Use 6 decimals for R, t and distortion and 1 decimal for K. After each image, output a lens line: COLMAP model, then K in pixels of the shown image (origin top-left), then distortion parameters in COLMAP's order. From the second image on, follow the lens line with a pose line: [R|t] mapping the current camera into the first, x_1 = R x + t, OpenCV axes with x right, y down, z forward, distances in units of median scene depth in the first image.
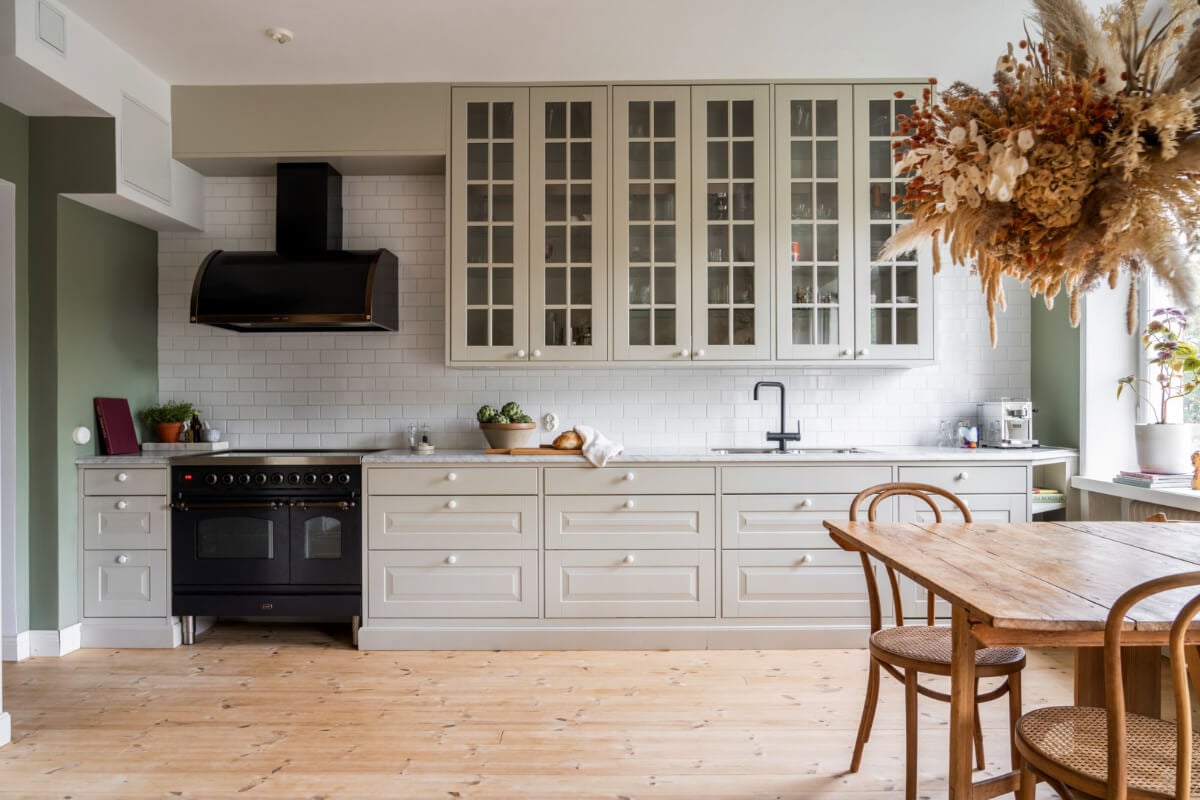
lens RADIAL K [[843.2, 0, 600.0], [0, 843.2, 400.0], [0, 0, 1]] dist [0.002361, -0.003773]
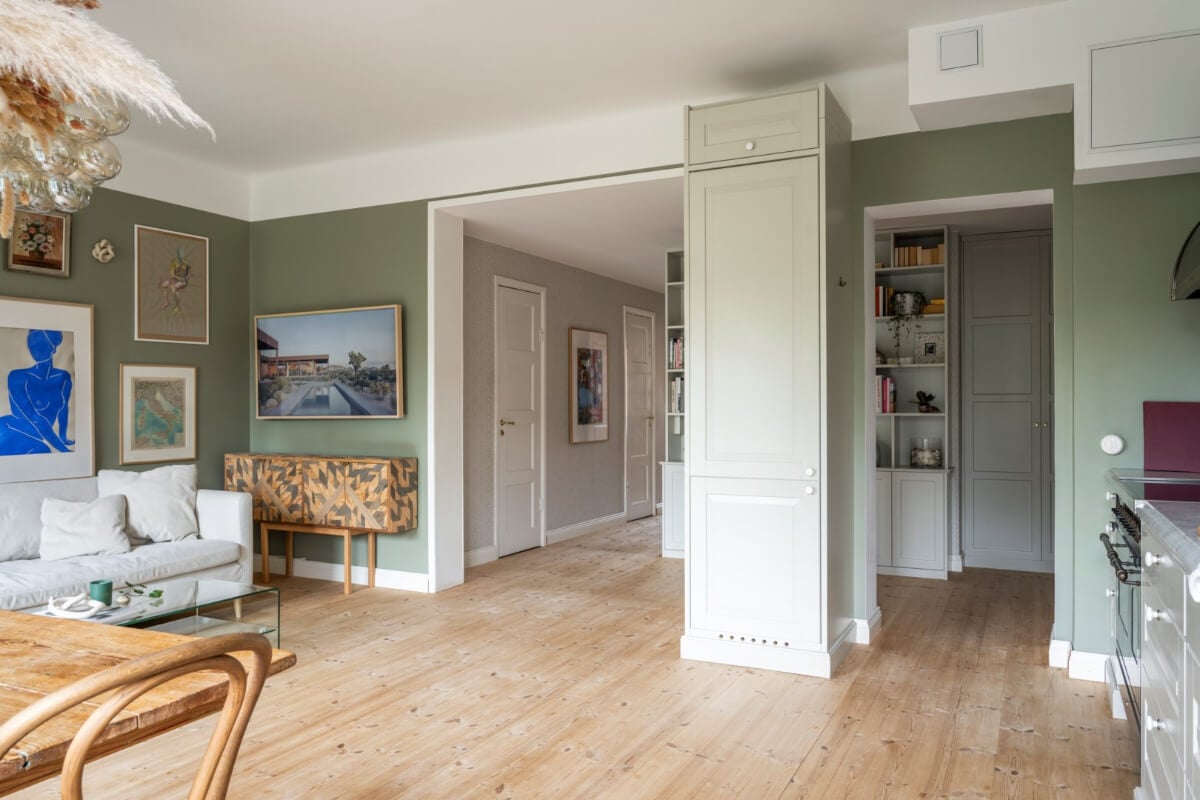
lens RADIAL K [[843.2, 0, 600.0], [0, 843.2, 400.0], [0, 0, 1]] dist [0.002361, -0.003773]
pose [[-0.451053, -0.002745, -0.892493, 0.387696], [0.005542, 0.999967, -0.005876, -0.002067], [0.892480, -0.007596, -0.451023, 0.856257]]
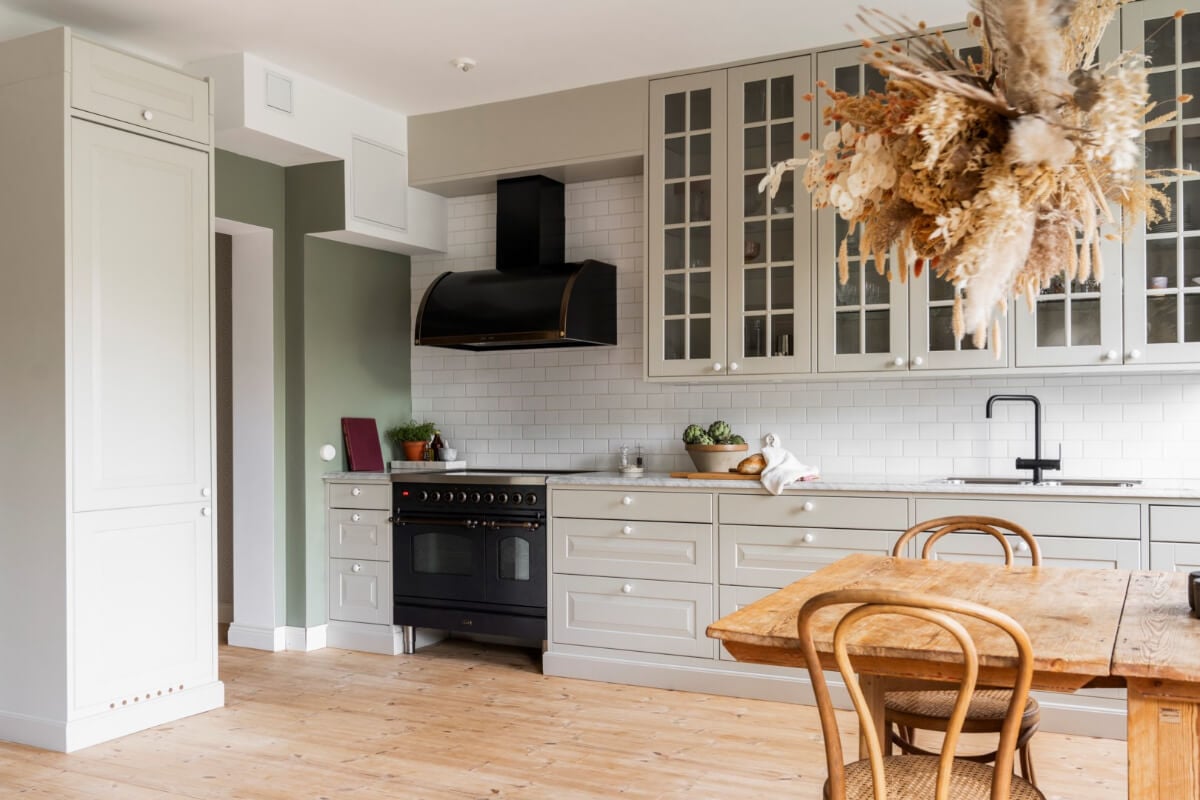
lens RADIAL K [[1120.8, 0, 629.7], [0, 1120.8, 415.5], [0, 0, 1]] dist [0.001646, 0.001571]
pose [[0.891058, -0.004232, -0.453870, 0.364341], [0.004239, 0.999991, -0.001001, -0.002603], [0.453870, -0.001032, 0.891067, -0.106510]]
